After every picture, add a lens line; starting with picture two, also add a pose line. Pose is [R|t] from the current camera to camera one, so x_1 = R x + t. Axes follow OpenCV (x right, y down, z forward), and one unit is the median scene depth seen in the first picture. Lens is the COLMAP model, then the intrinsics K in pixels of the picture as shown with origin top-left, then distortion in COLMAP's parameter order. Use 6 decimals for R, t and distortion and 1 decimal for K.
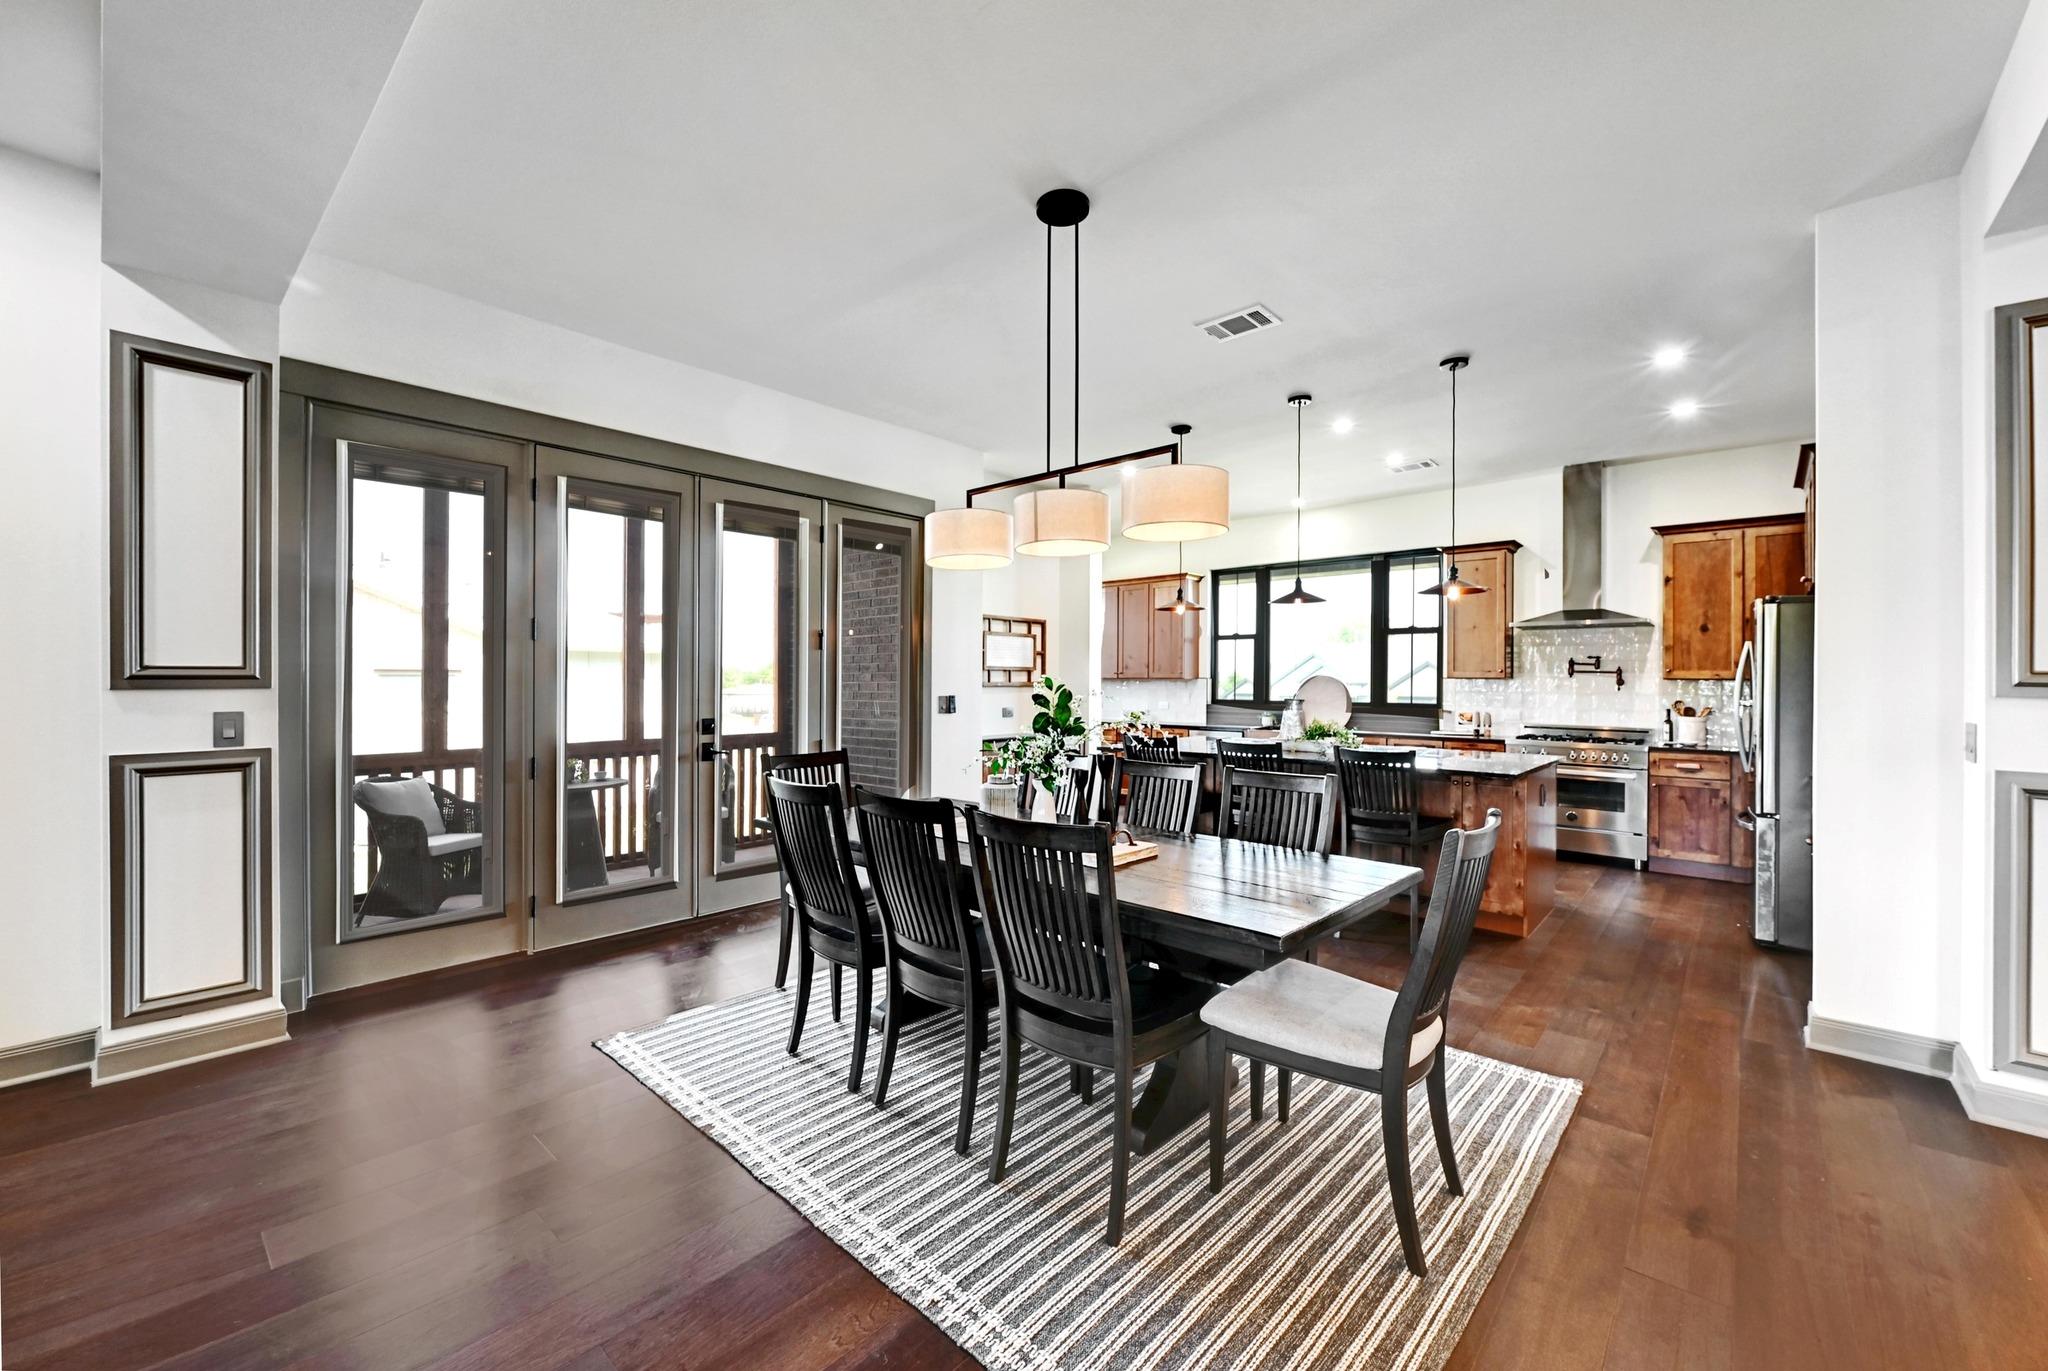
lens RADIAL K [[797.9, 0, 1093.3], [0, 797.9, 674.8], [0, 0, 1]] dist [0.029355, 0.000031]
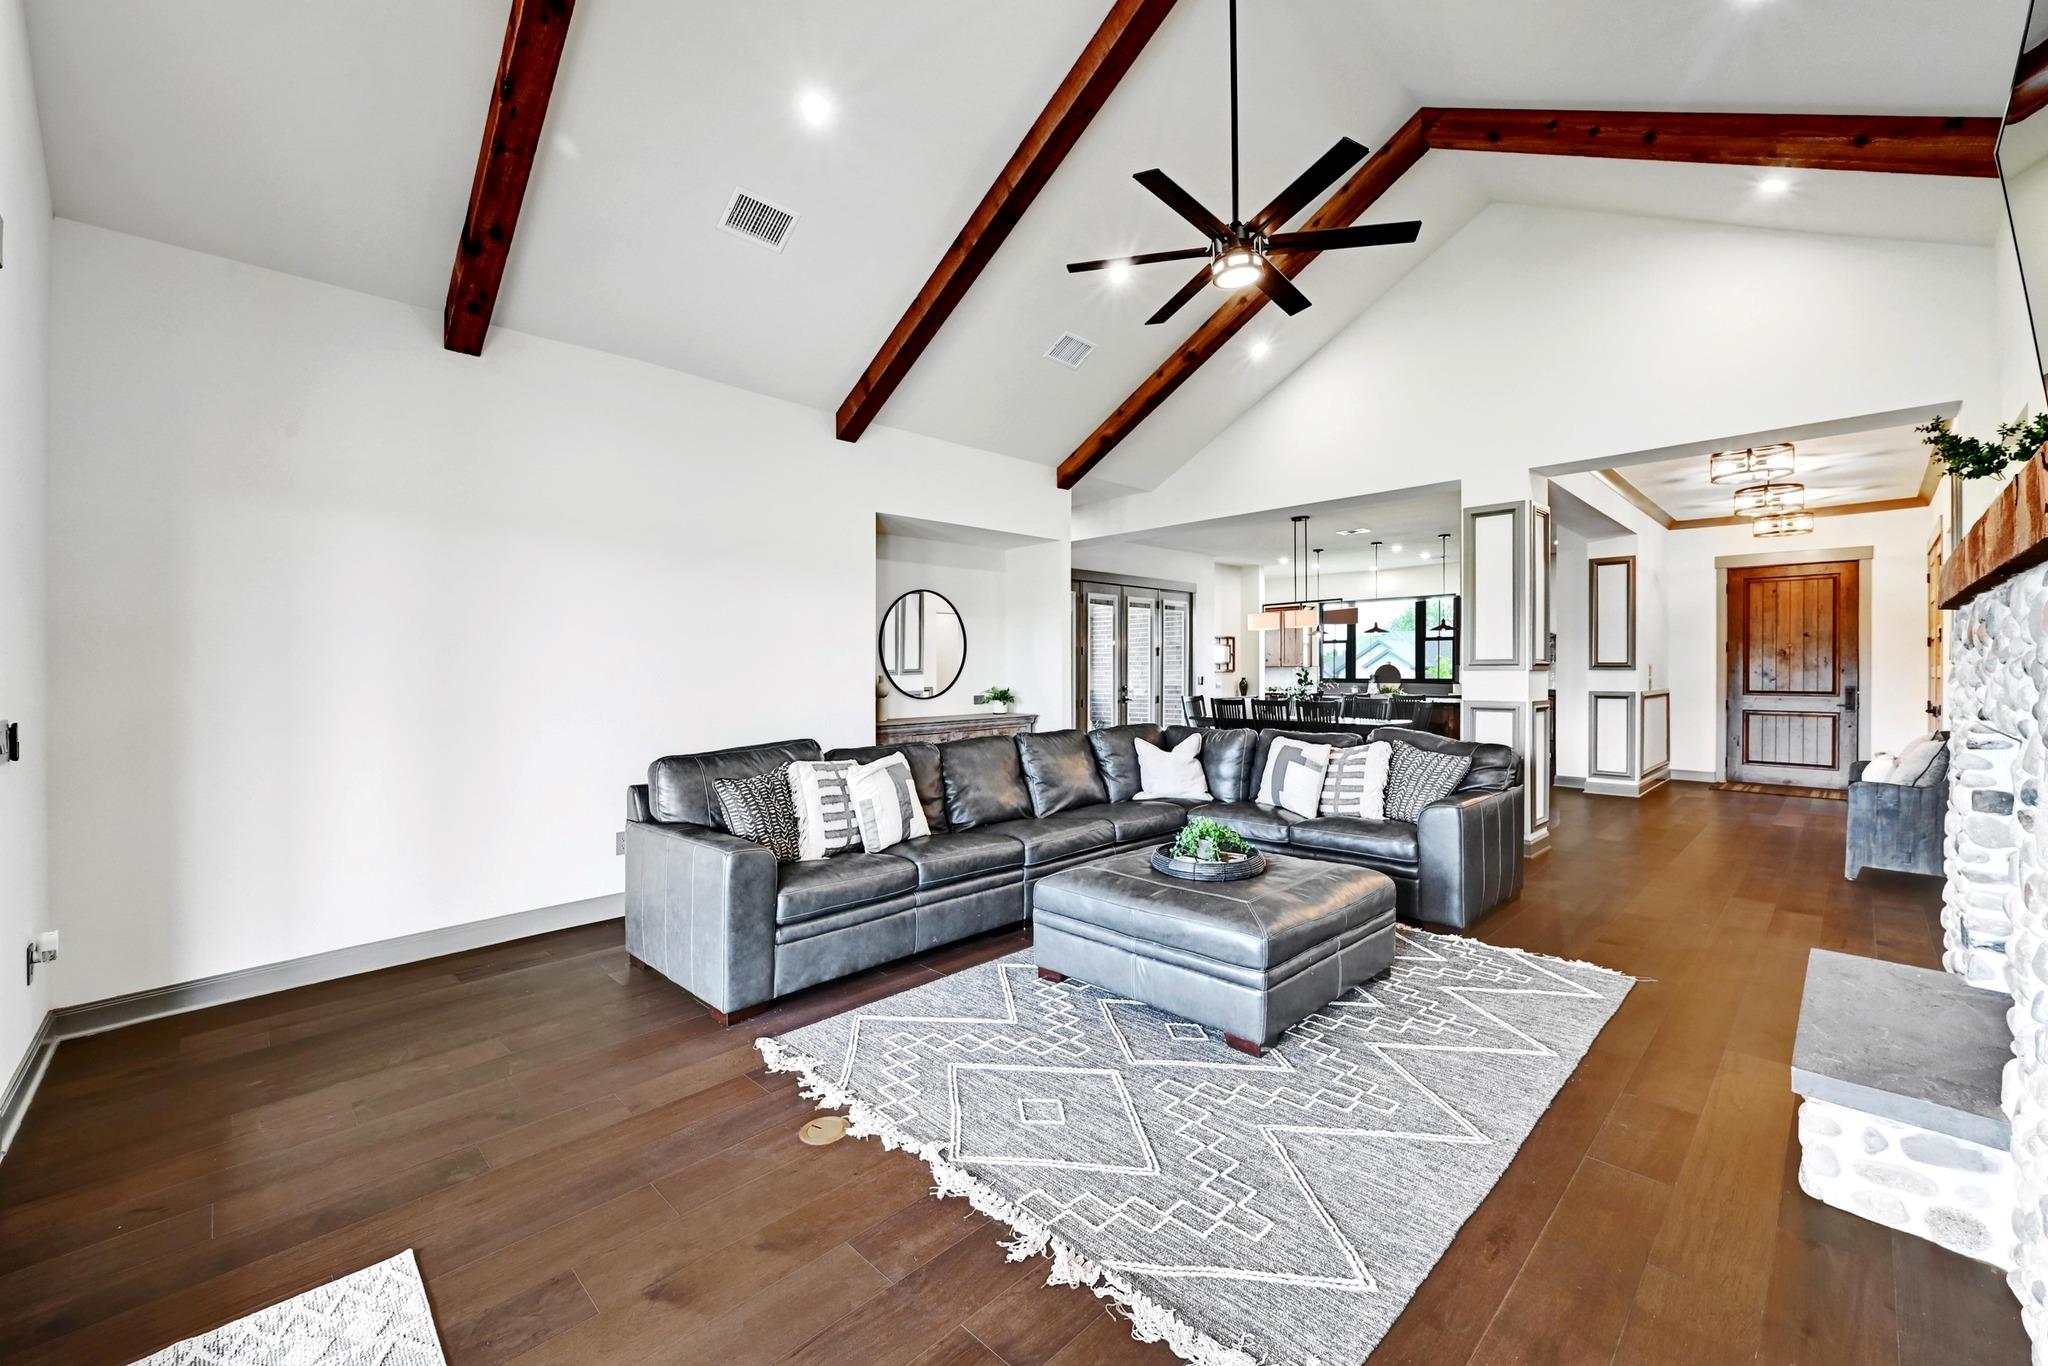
lens RADIAL K [[832.9, 0, 1022.6], [0, 832.9, 674.3], [0, 0, 1]] dist [0.000810, -0.000121]
pose [[0.995685, -0.009292, -0.092330, -0.360393], [0.009438, 0.999955, 0.001142, 0.012349], [0.092315, -0.002008, 0.995728, -0.948372]]
